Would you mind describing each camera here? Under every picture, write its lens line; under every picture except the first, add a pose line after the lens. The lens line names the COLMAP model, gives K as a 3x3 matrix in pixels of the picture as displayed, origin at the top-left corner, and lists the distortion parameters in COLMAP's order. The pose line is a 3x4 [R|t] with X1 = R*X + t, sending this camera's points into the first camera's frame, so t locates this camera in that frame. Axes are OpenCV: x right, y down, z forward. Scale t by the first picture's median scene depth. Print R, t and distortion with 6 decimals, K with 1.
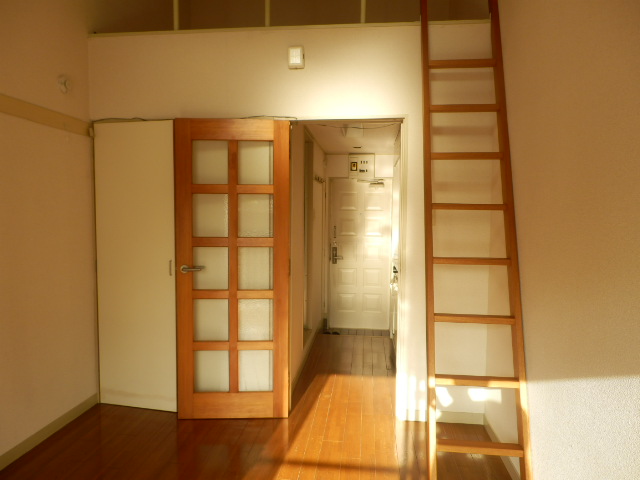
lens RADIAL K [[452.0, 0, 320.4], [0, 452.0, 241.9], [0, 0, 1]] dist [-0.011735, 0.006177]
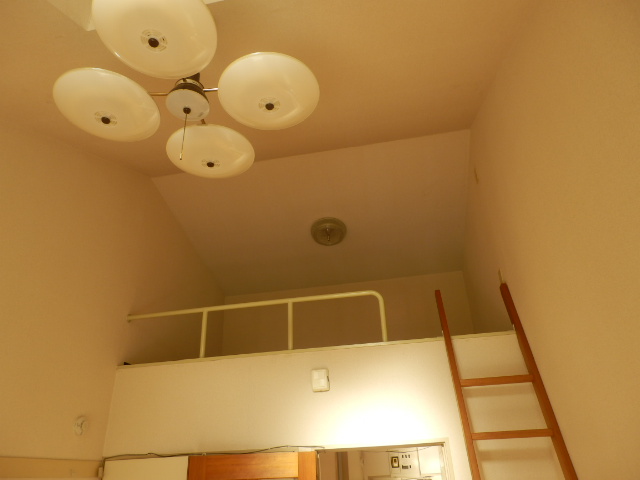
lens RADIAL K [[452.0, 0, 318.6], [0, 452.0, 236.9], [0, 0, 1]] dist [-0.011735, 0.006177]
pose [[0.994993, -0.081187, -0.058290, 0.023955], [0.038299, 0.848418, -0.527939, -0.155081], [0.092316, 0.523063, 0.847279, 0.018959]]
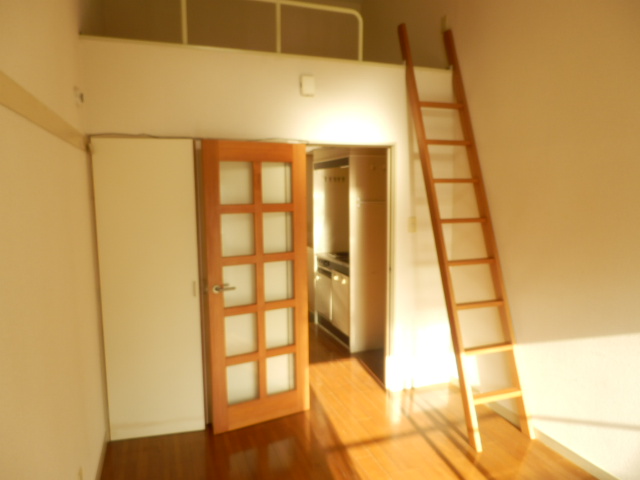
lens RADIAL K [[452.0, 0, 324.3], [0, 452.0, 243.1], [0, 0, 1]] dist [-0.011735, 0.006177]
pose [[0.898488, -0.067031, 0.433851, -0.507415], [0.045968, 0.997206, 0.058874, -0.089782], [-0.436586, -0.032955, 0.899059, -0.011687]]
